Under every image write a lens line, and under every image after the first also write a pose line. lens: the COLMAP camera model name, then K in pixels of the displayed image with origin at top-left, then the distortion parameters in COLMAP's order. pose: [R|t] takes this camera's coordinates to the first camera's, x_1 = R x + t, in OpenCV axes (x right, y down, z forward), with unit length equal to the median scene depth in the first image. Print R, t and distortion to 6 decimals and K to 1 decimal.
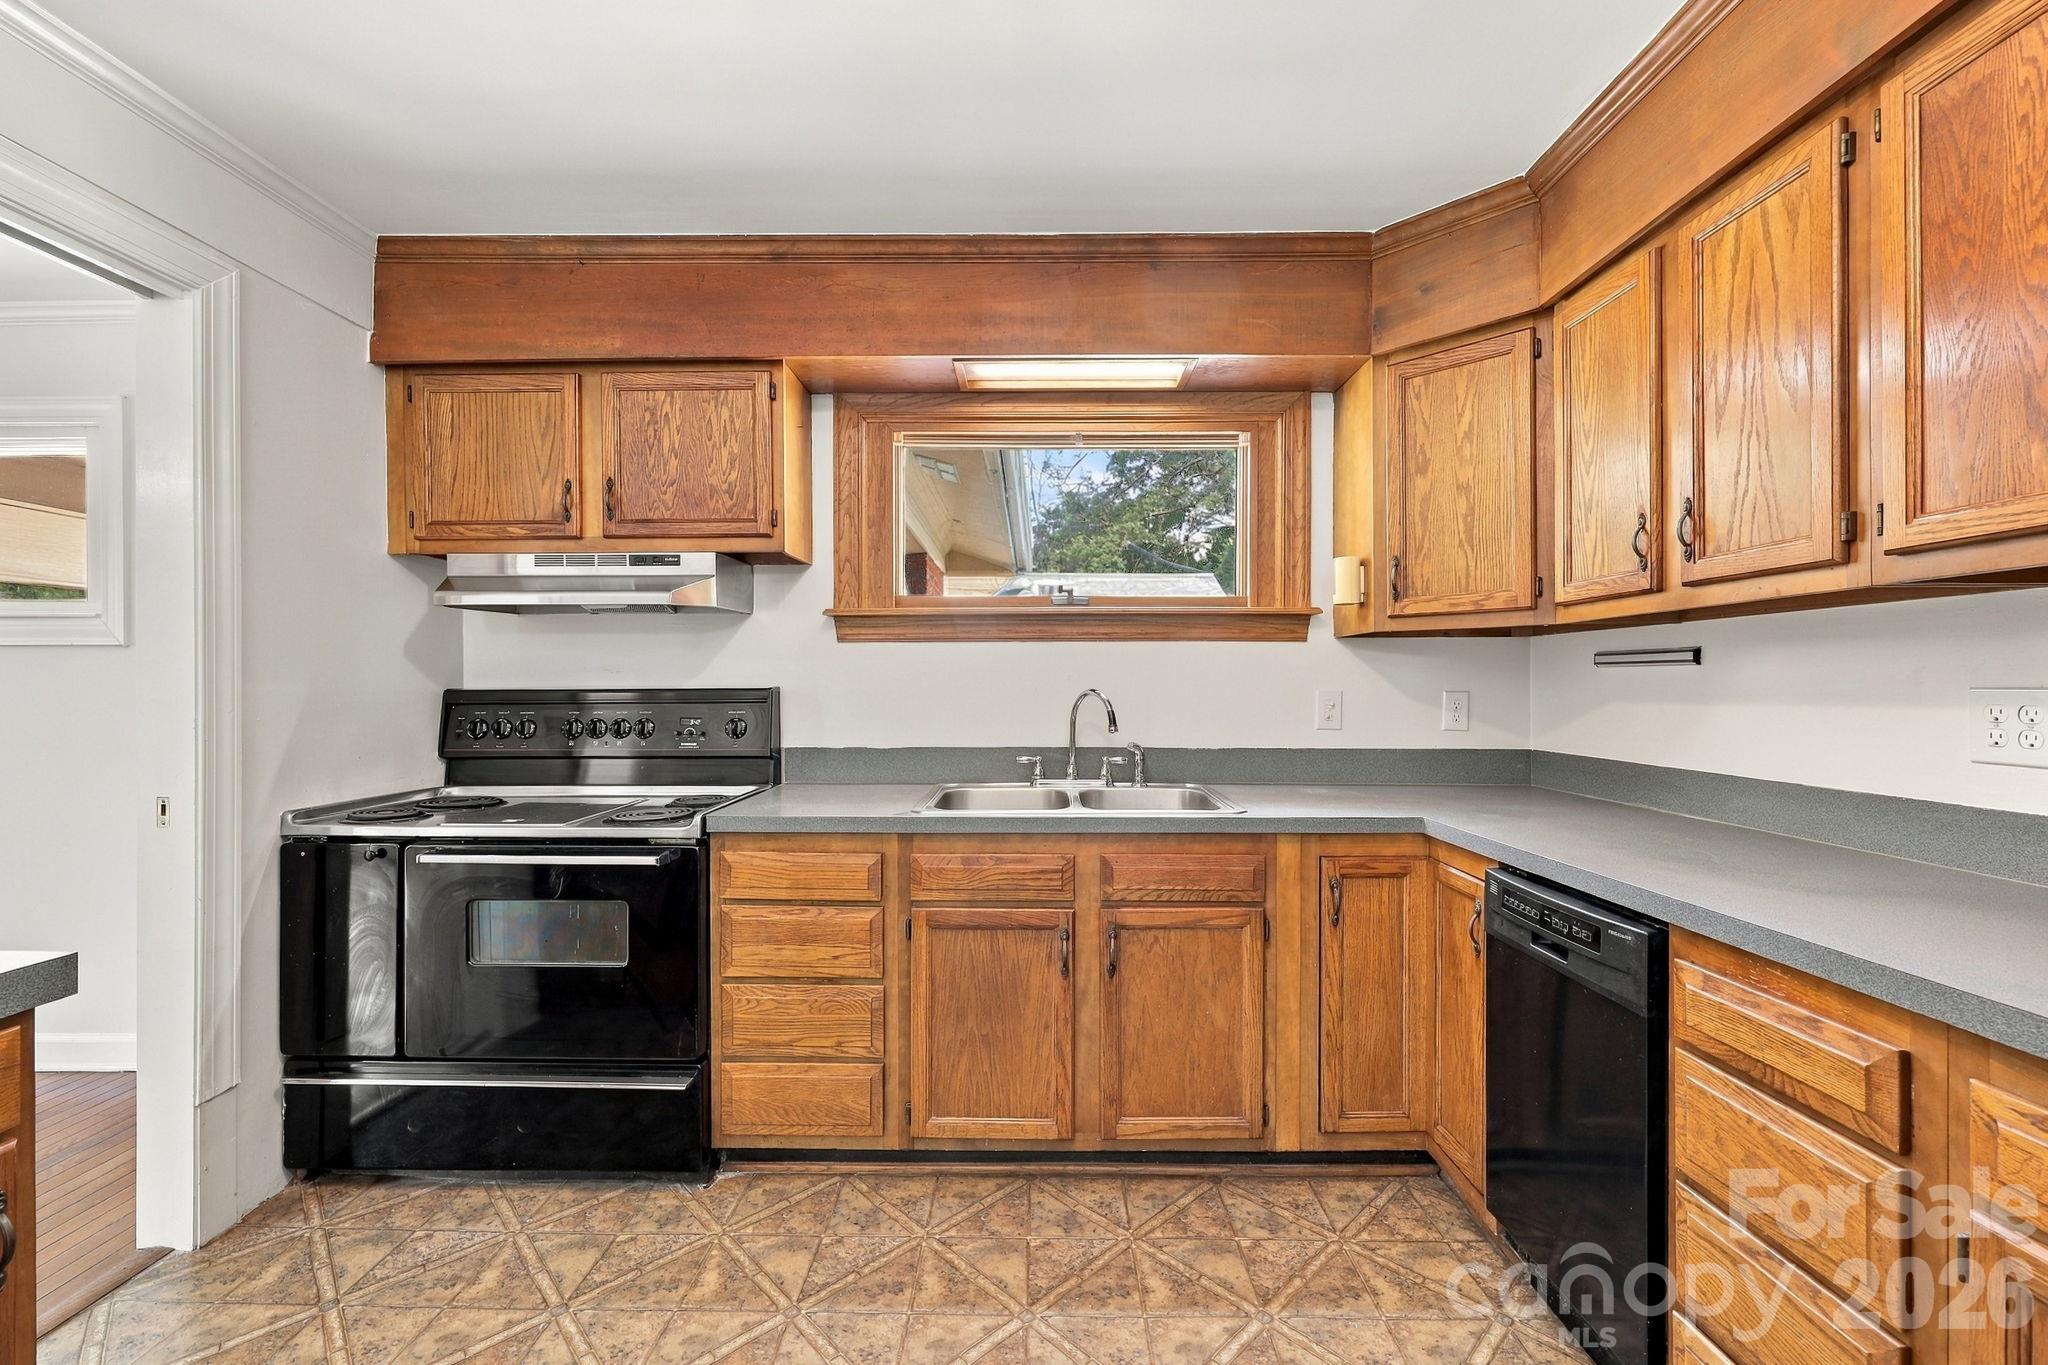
lens RADIAL K [[834.4, 0, 1027.8], [0, 834.4, 686.8], [0, 0, 1]] dist [-0.000389, -0.000243]
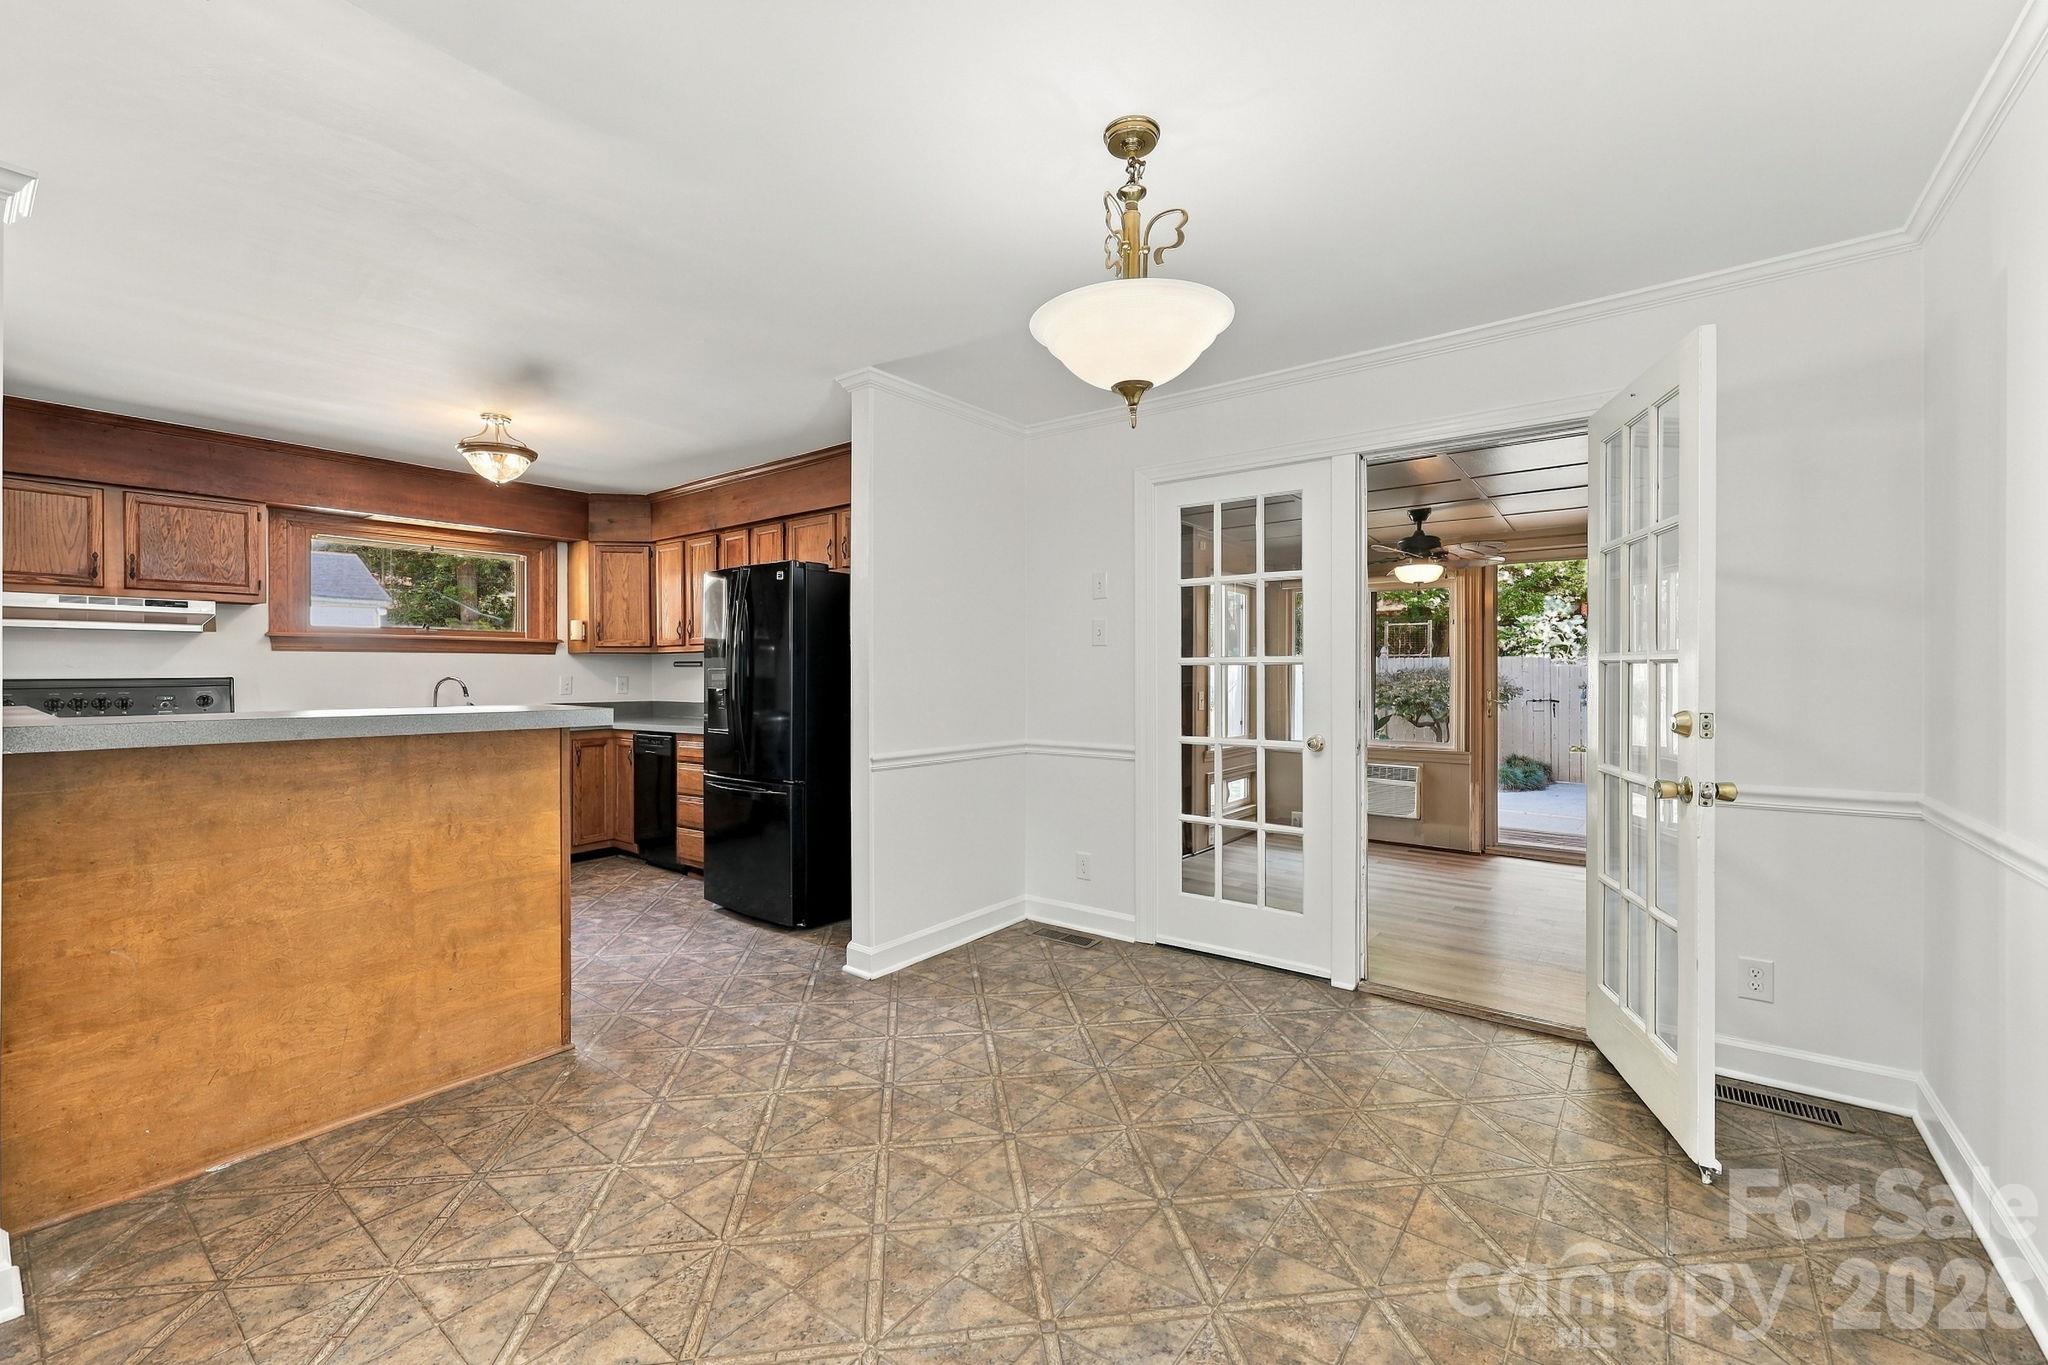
lens RADIAL K [[833.1, 0, 1024.0], [0, 833.1, 672.3], [0, 0, 1]] dist [0.003802, -0.000043]
pose [[0.599273, -0.000580, 0.800545, -0.787240], [0.003718, 0.999991, -0.002058, 0.001464], [-0.800536, 0.004210, 0.599270, -1.500412]]
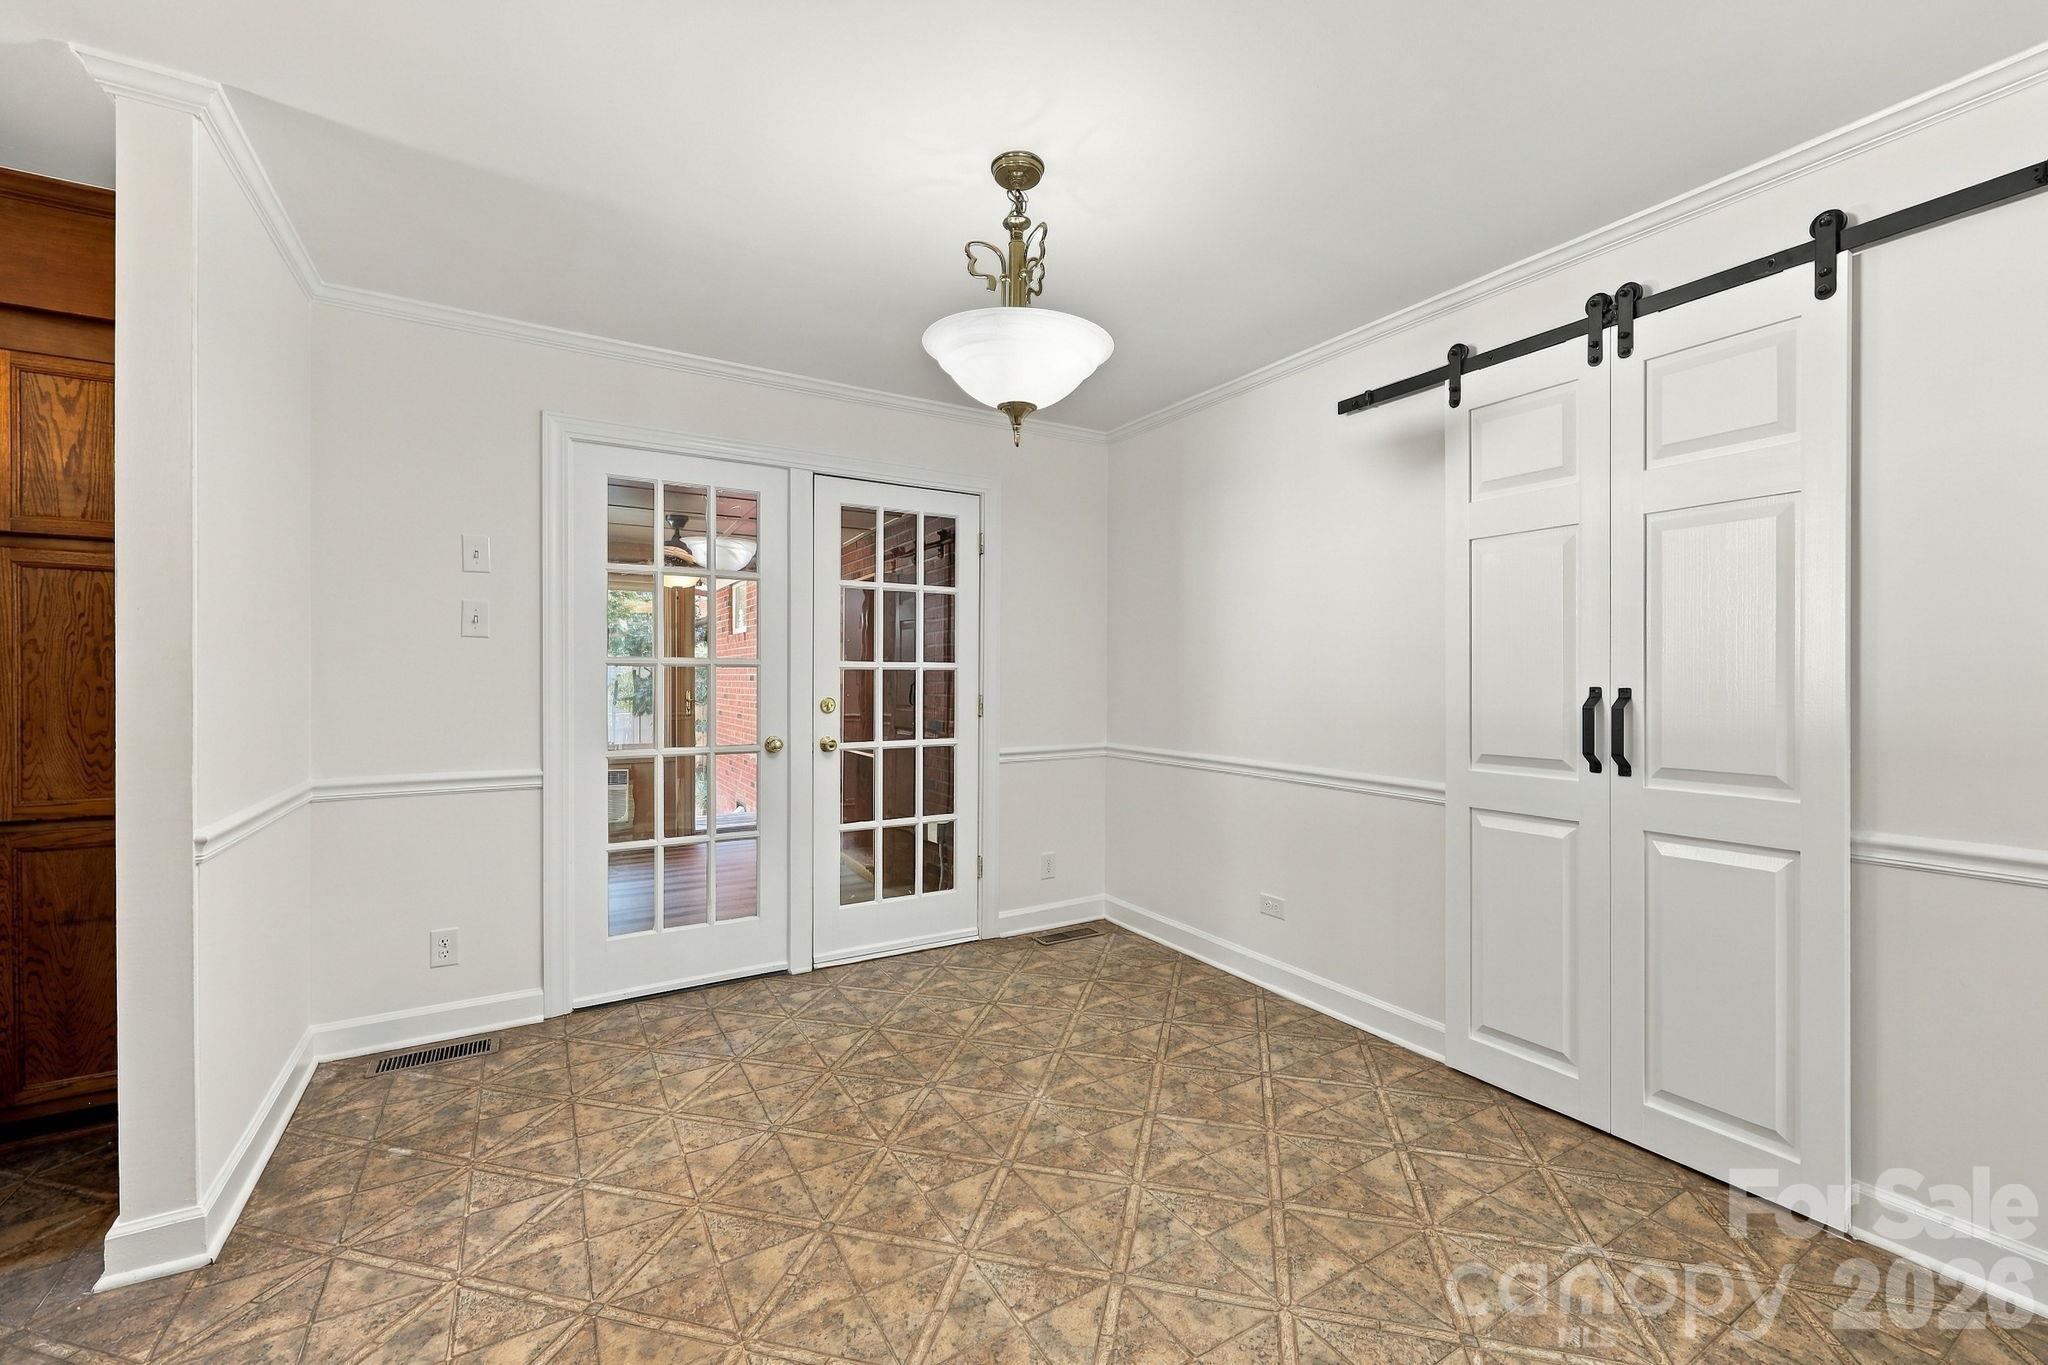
lens RADIAL K [[834.5, 0, 1018.1], [0, 834.5, 686.7], [0, 0, 1]] dist [-0.041923, 0.014948]
pose [[-0.534386, -0.017441, 0.845061, -0.795870], [-0.000819, 0.999797, 0.020117, -0.009961], [-0.845240, 0.010059, -0.534292, -0.637404]]
